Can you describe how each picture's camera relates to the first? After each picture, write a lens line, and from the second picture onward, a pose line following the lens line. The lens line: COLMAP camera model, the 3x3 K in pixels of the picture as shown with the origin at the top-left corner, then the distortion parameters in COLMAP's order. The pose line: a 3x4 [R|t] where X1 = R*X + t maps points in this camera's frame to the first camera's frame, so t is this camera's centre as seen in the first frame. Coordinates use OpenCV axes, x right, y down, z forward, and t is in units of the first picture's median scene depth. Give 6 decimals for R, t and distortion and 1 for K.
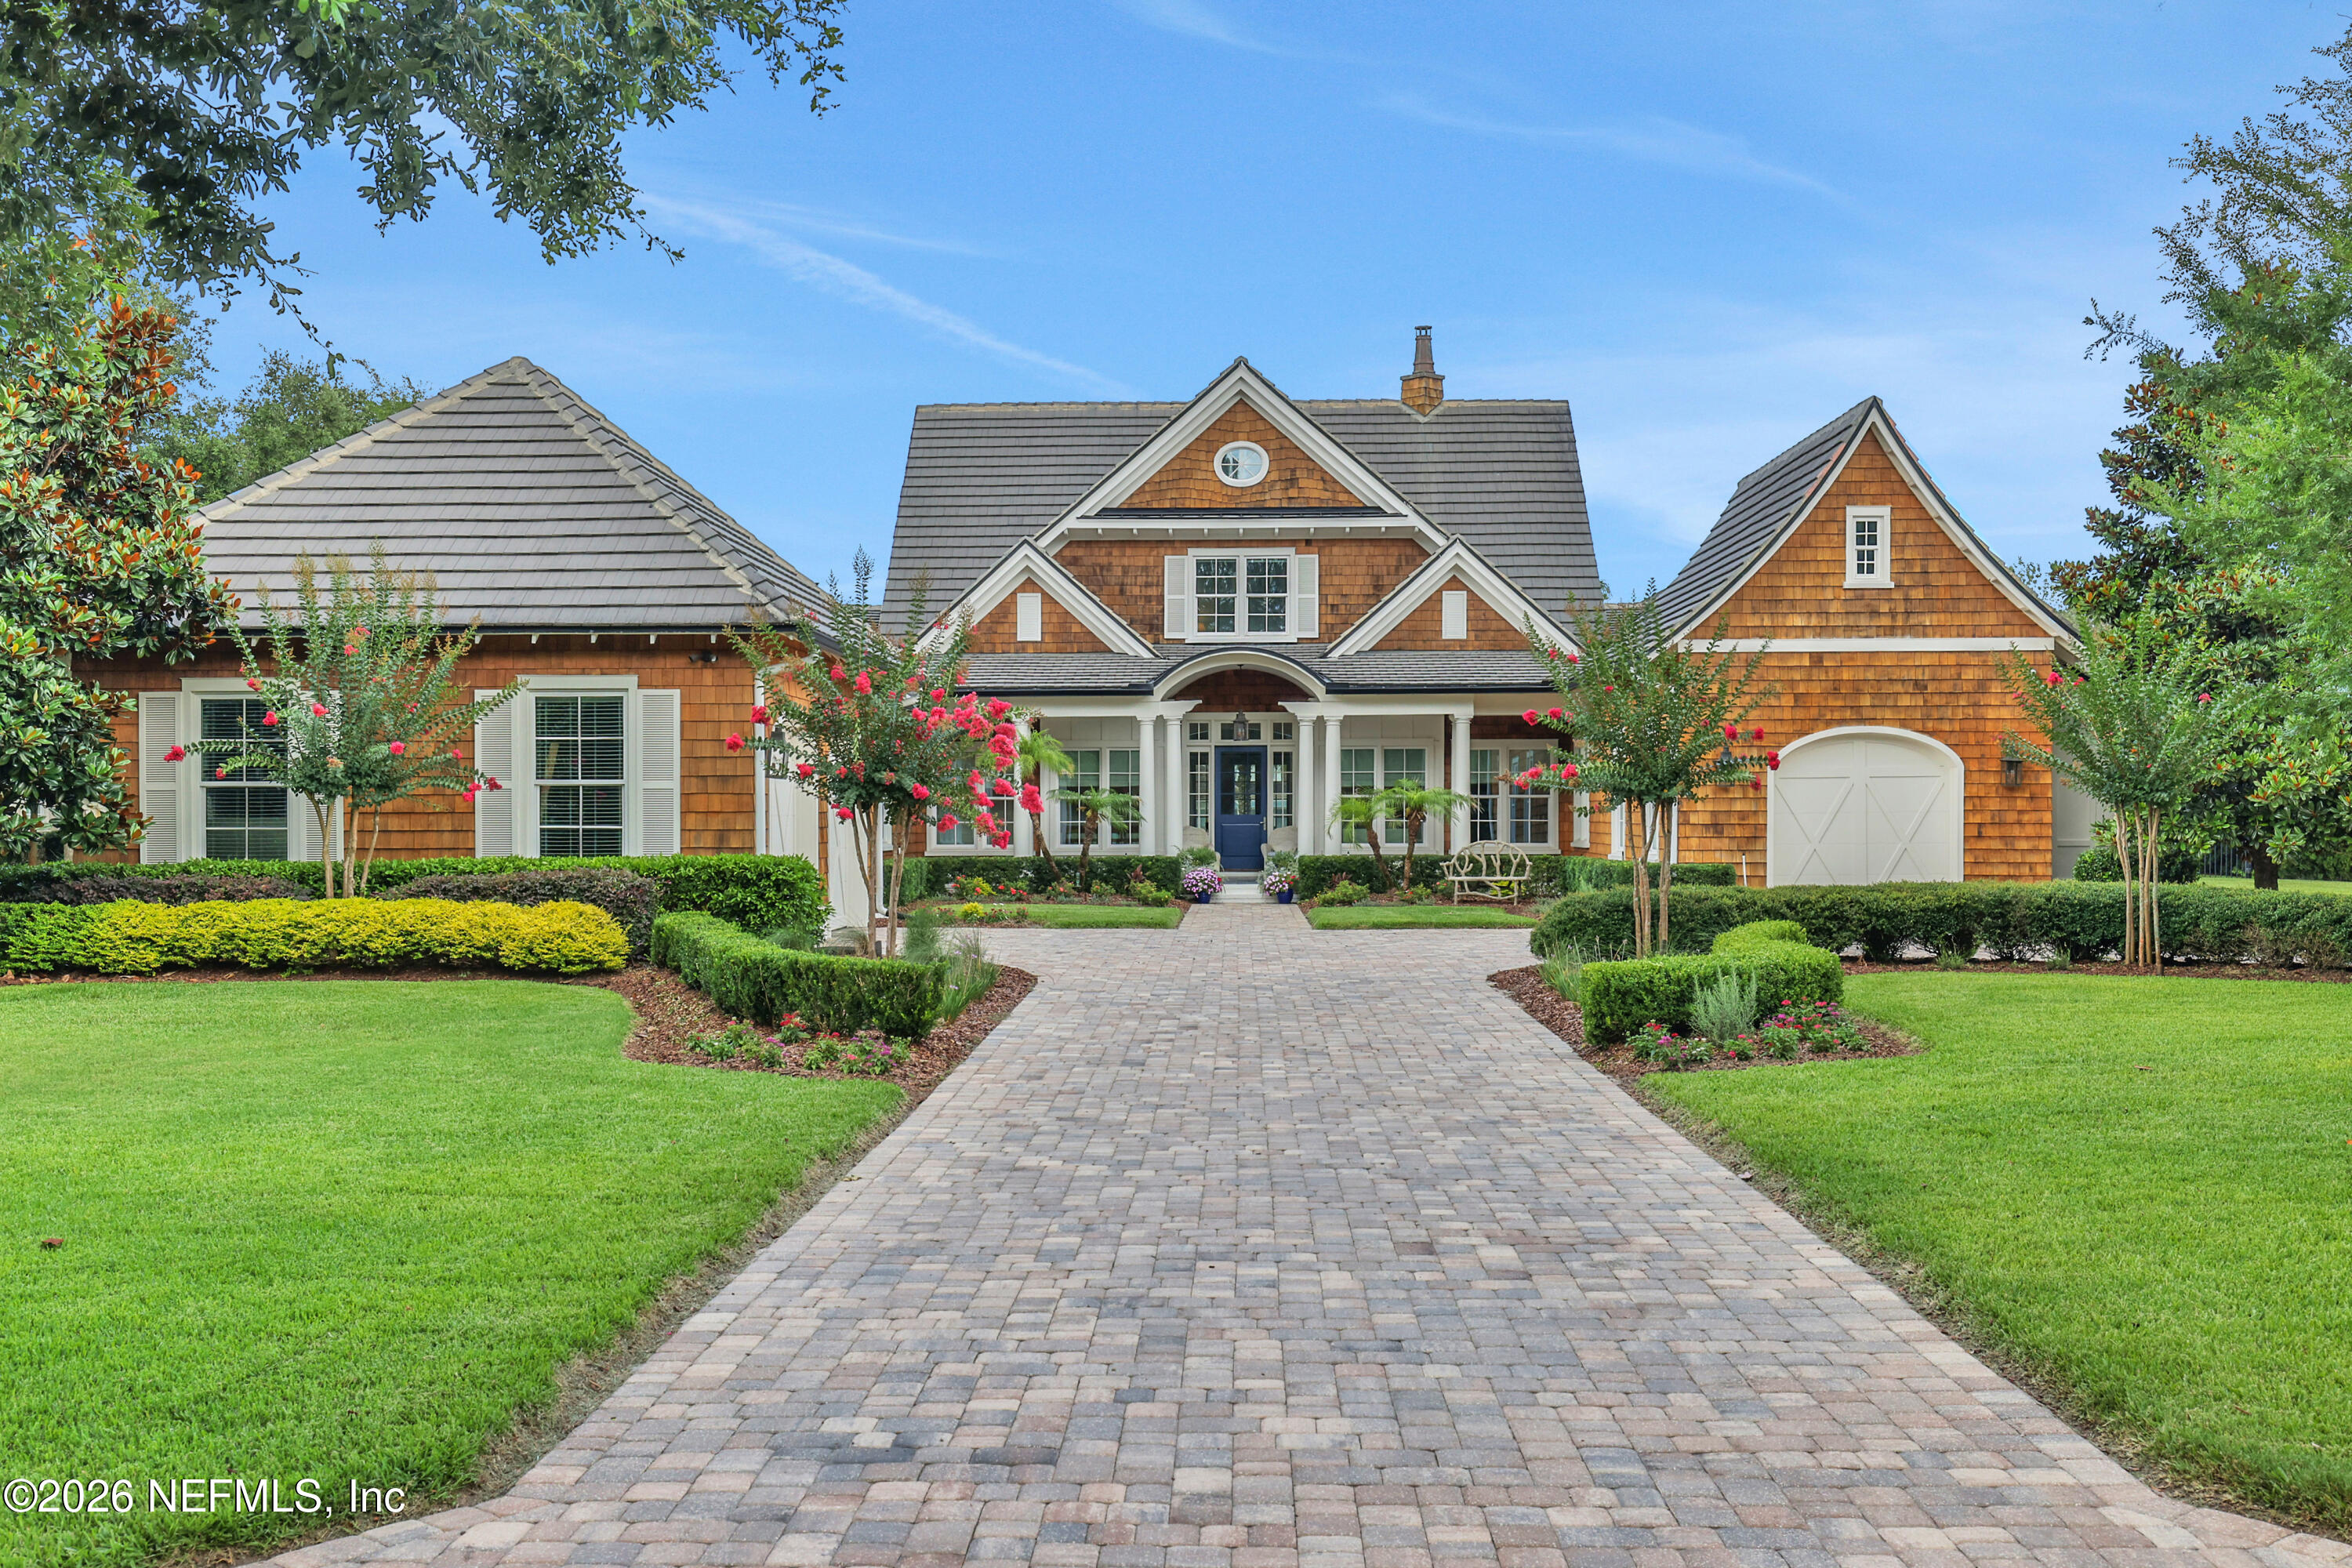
lens RADIAL K [[2226.4, 0, 1143.1], [0, 2226.4, 823.2], [0, 0, 1]] dist [-0.005731, 0.000000]
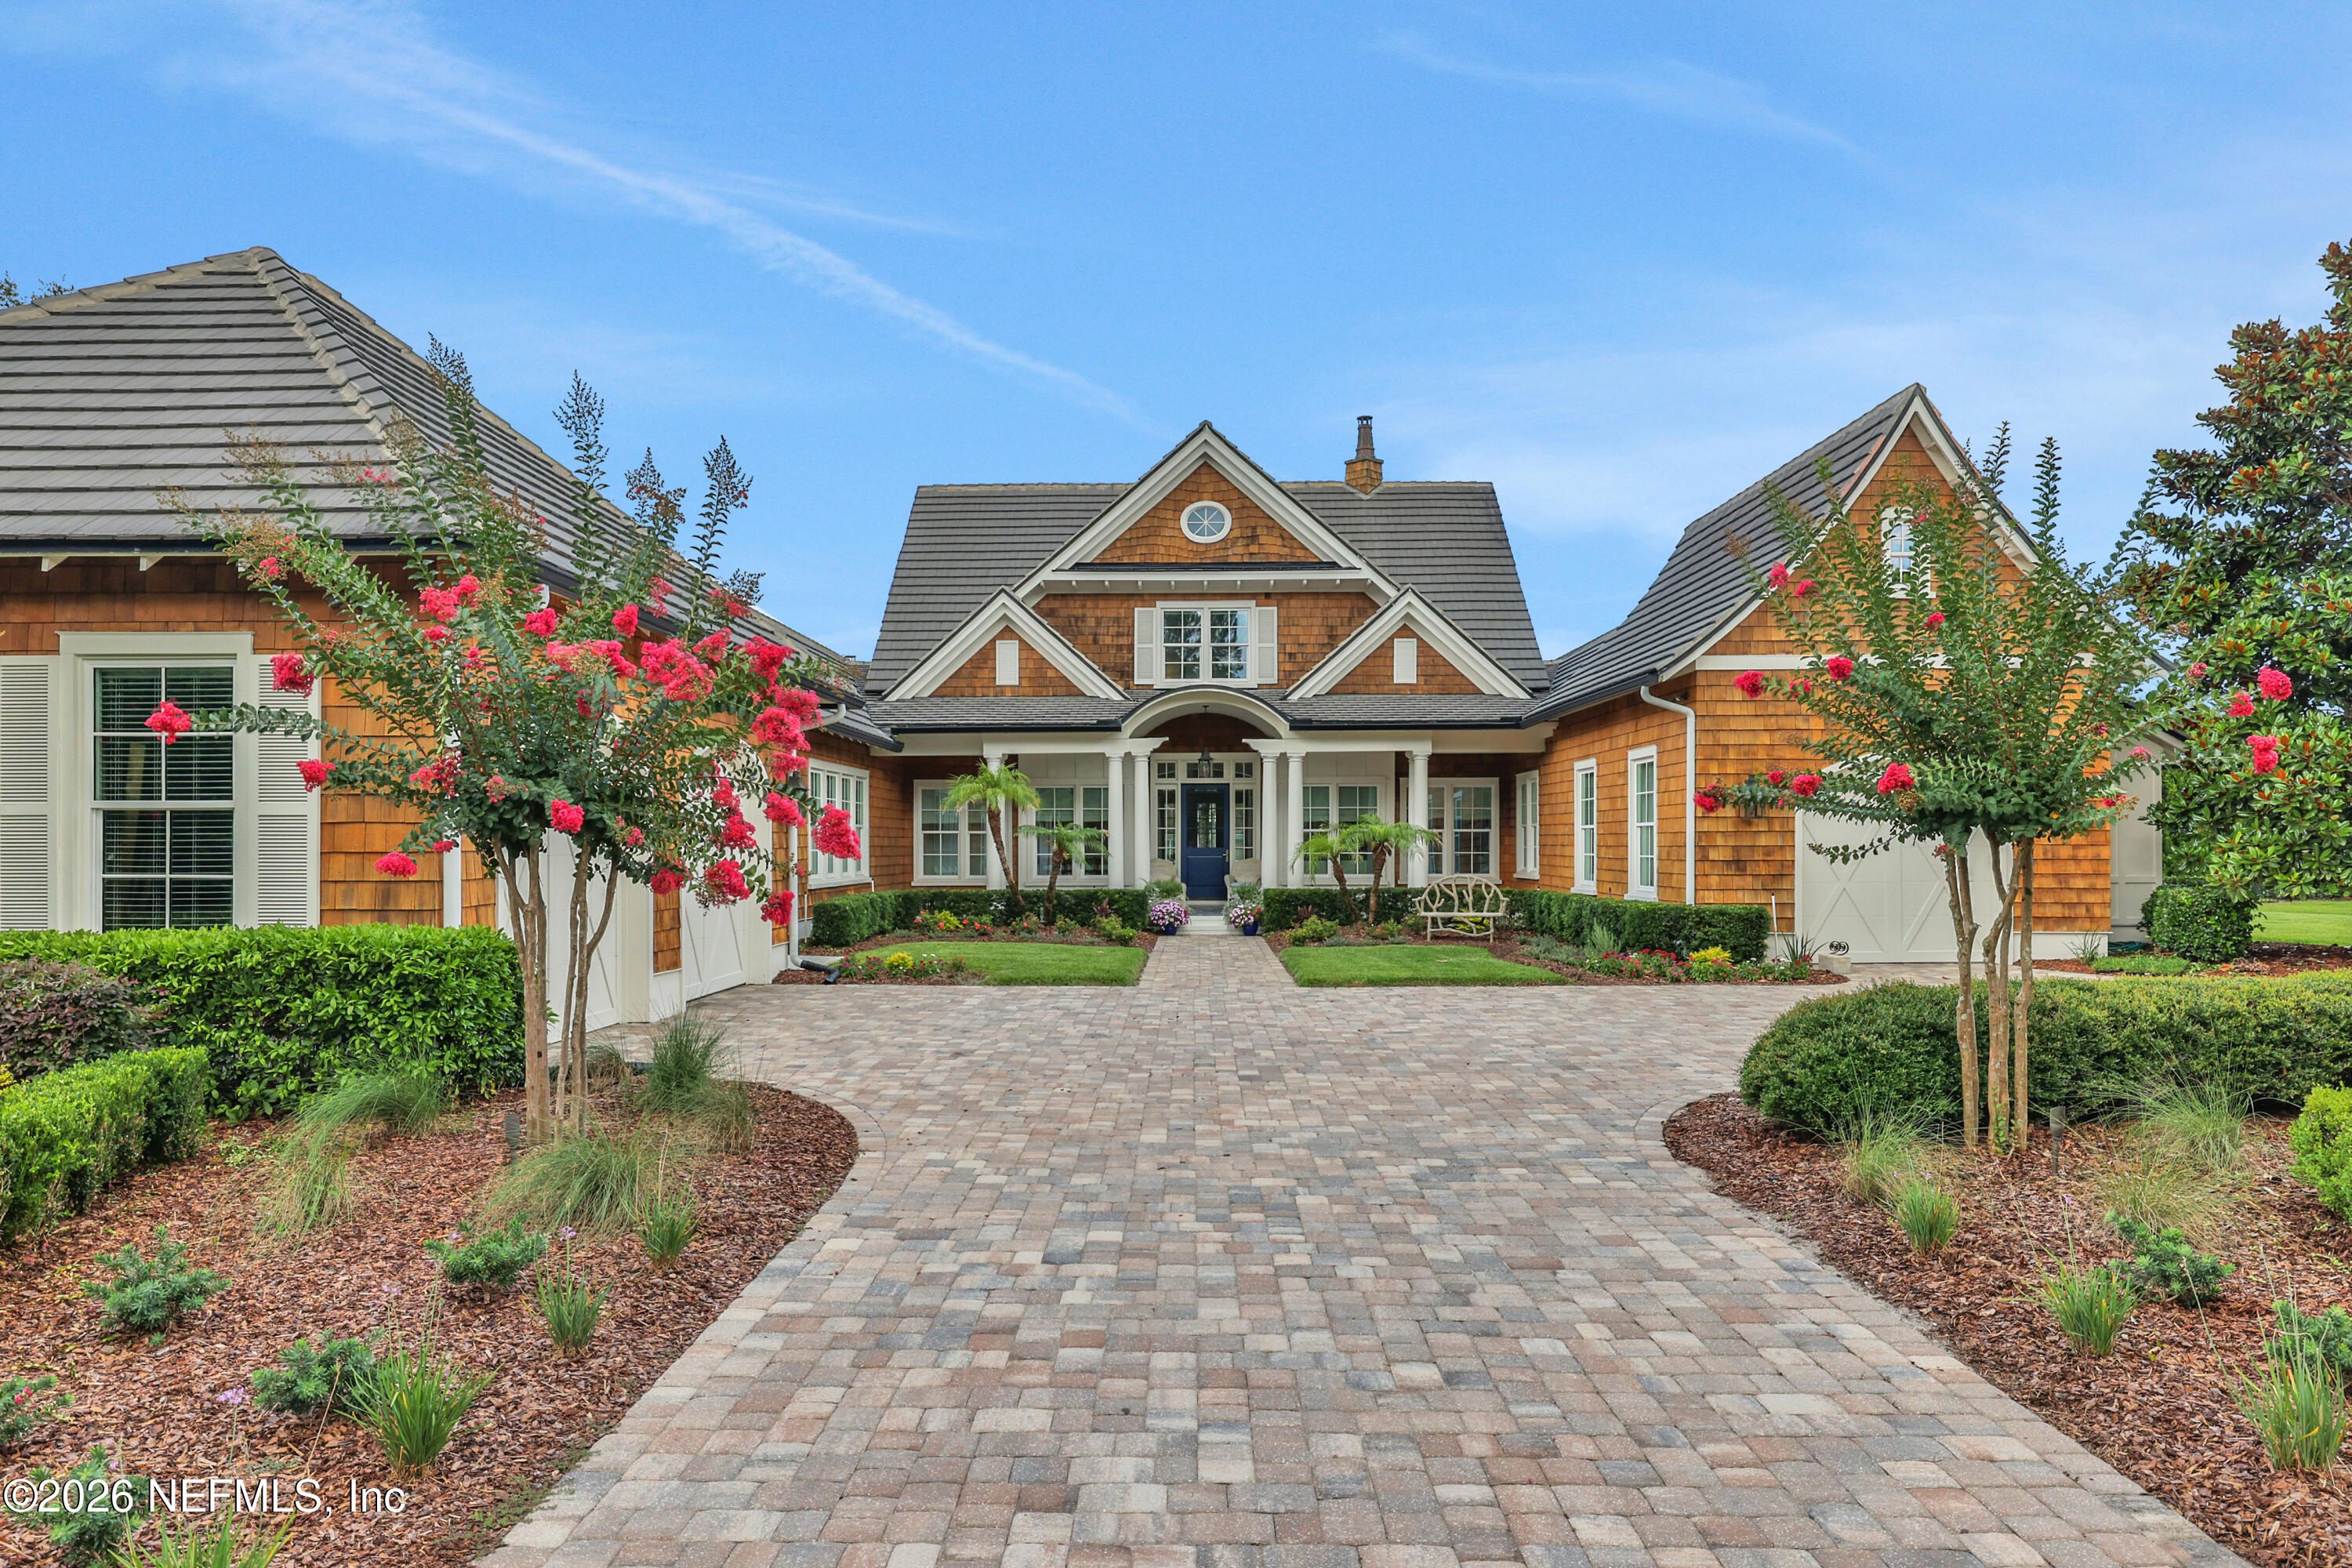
lens RADIAL K [[1366.8, 0, 1166.4], [0, 1366.8, 840.8], [0, 0, 1]] dist [-0.000709, -0.000059]
pose [[0.999766, -0.000140, 0.021627, 0.011330], [0.000262, 0.999984, -0.005647, -0.003533], [-0.021626, 0.005652, 0.999750, 0.357186]]
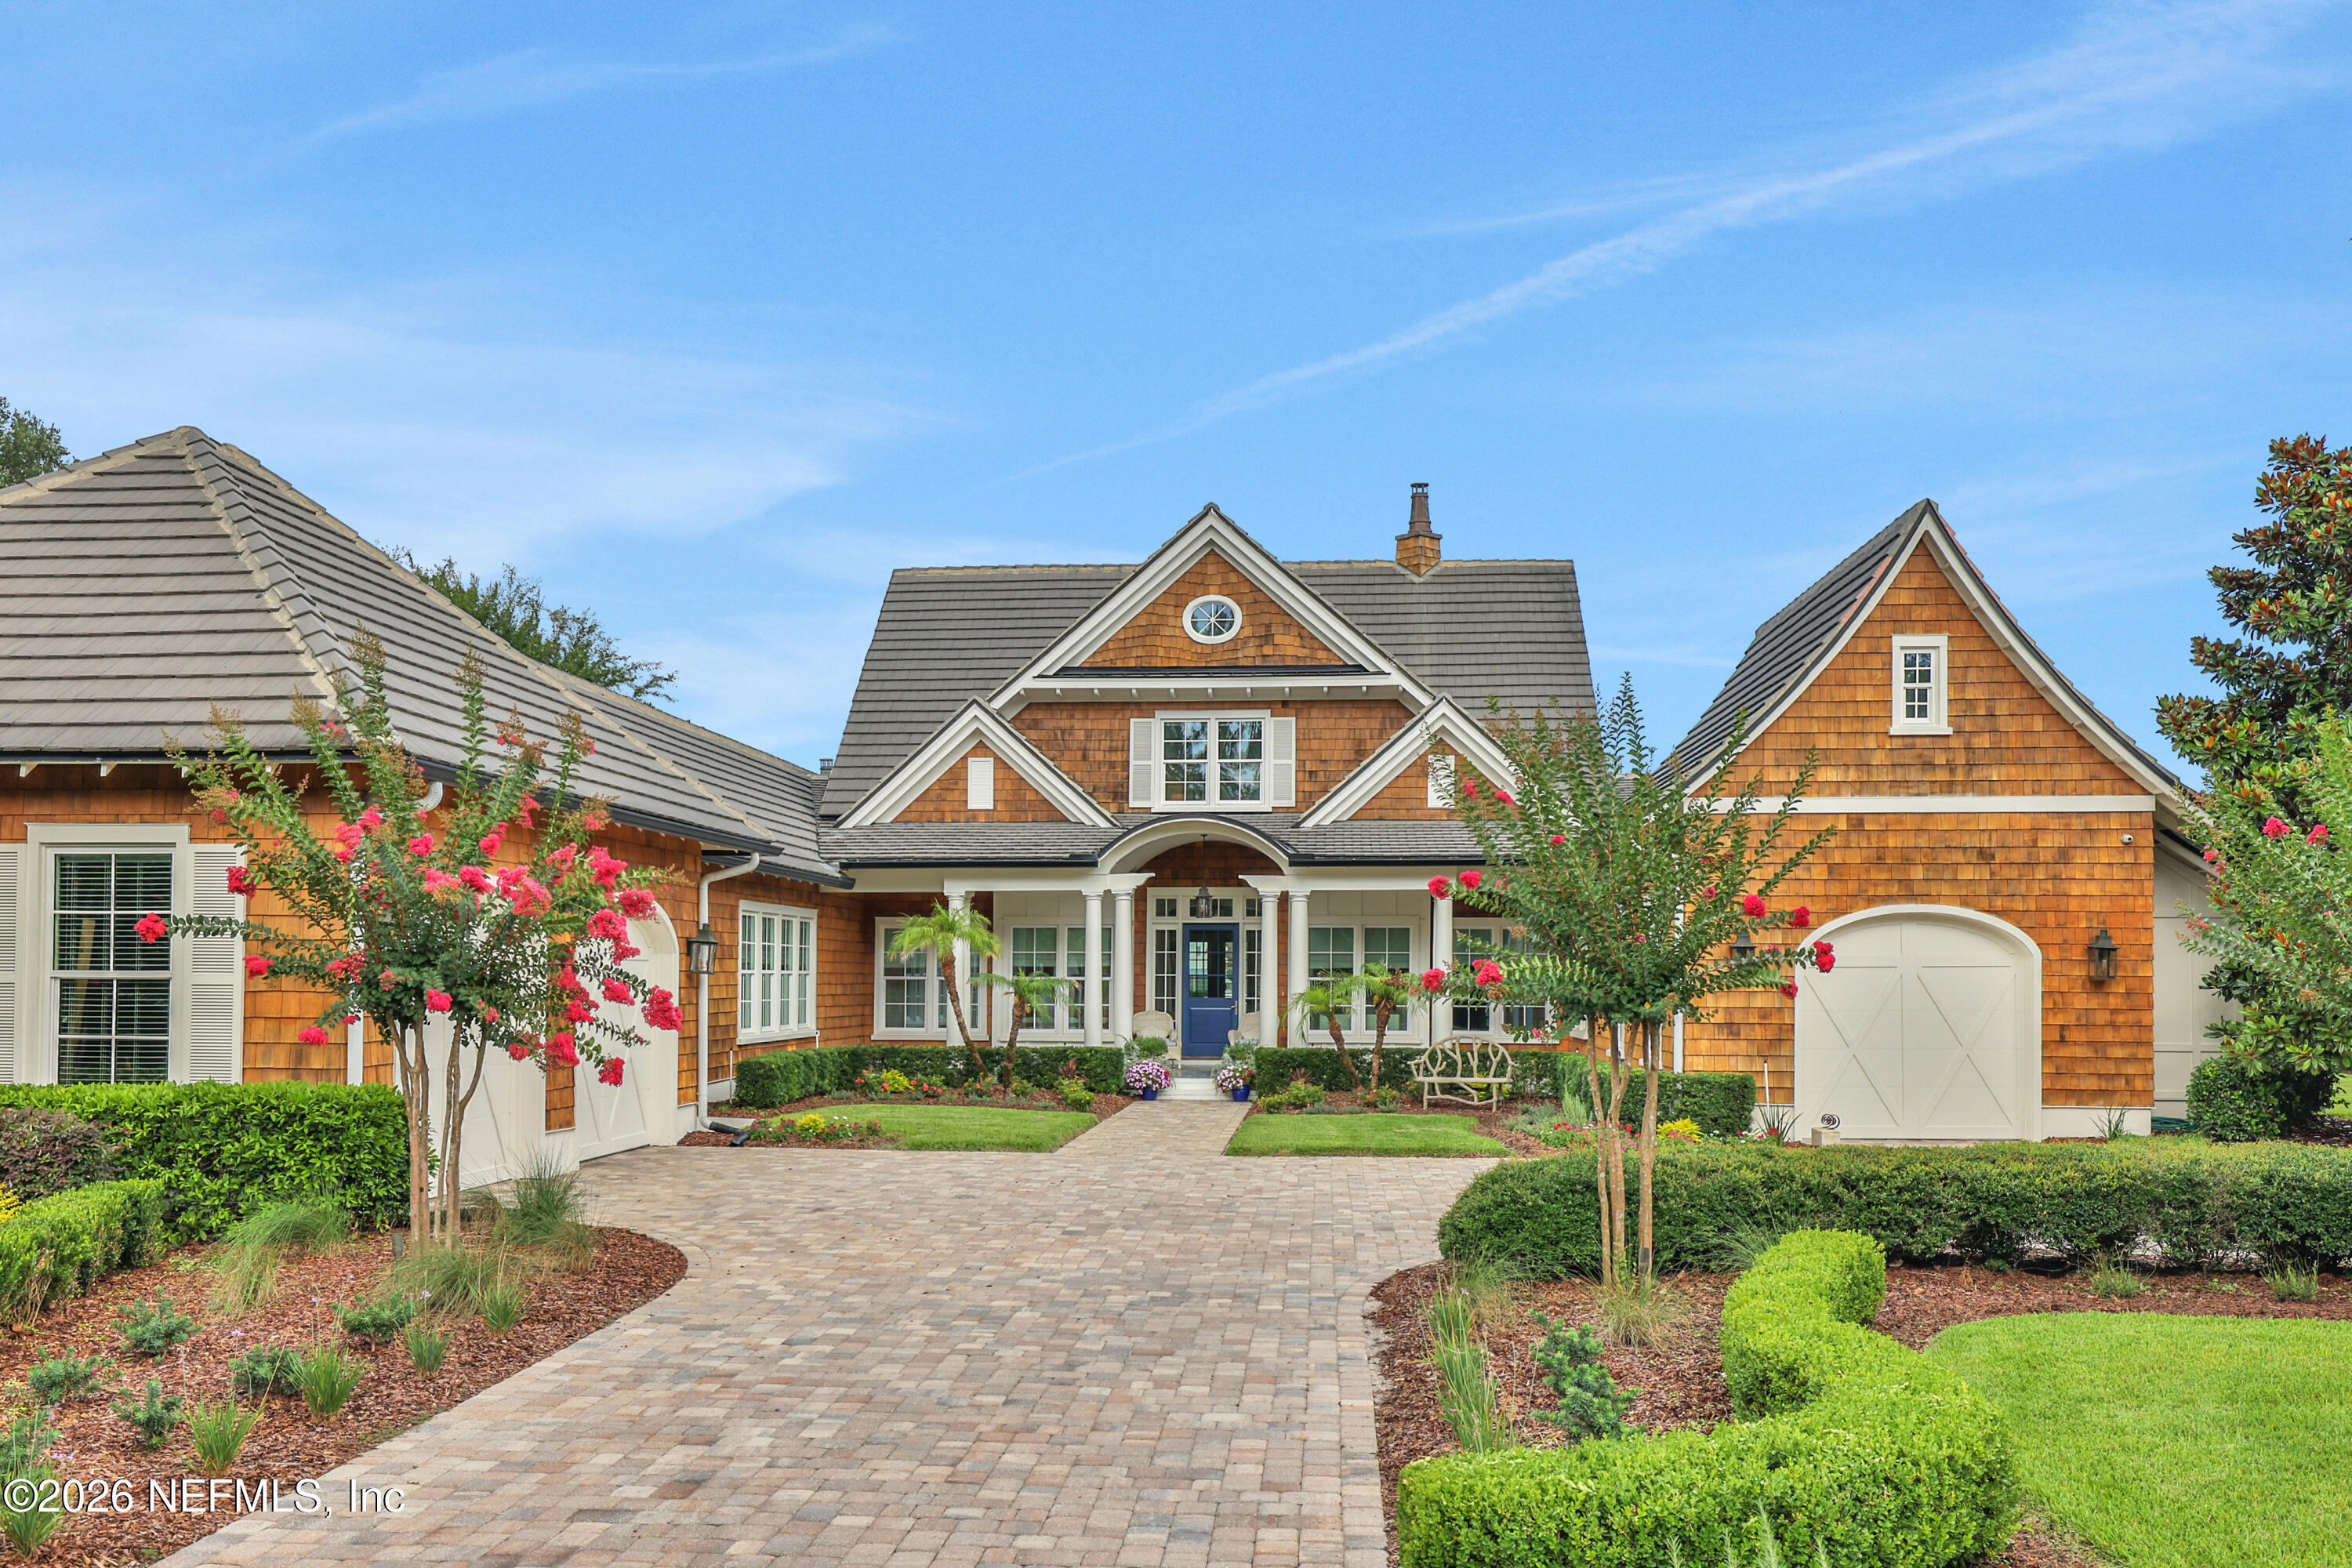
lens RADIAL K [[1838.8, 0, 1170.0], [0, 1838.8, 939.2], [0, 0, 1]] dist [-0.005610, 0.006906]
pose [[0.998973, 0.005178, -0.045018, 0.064867], [-0.006268, 0.999690, -0.024102, -0.010257], [0.044879, 0.024360, 0.998695, 0.250569]]
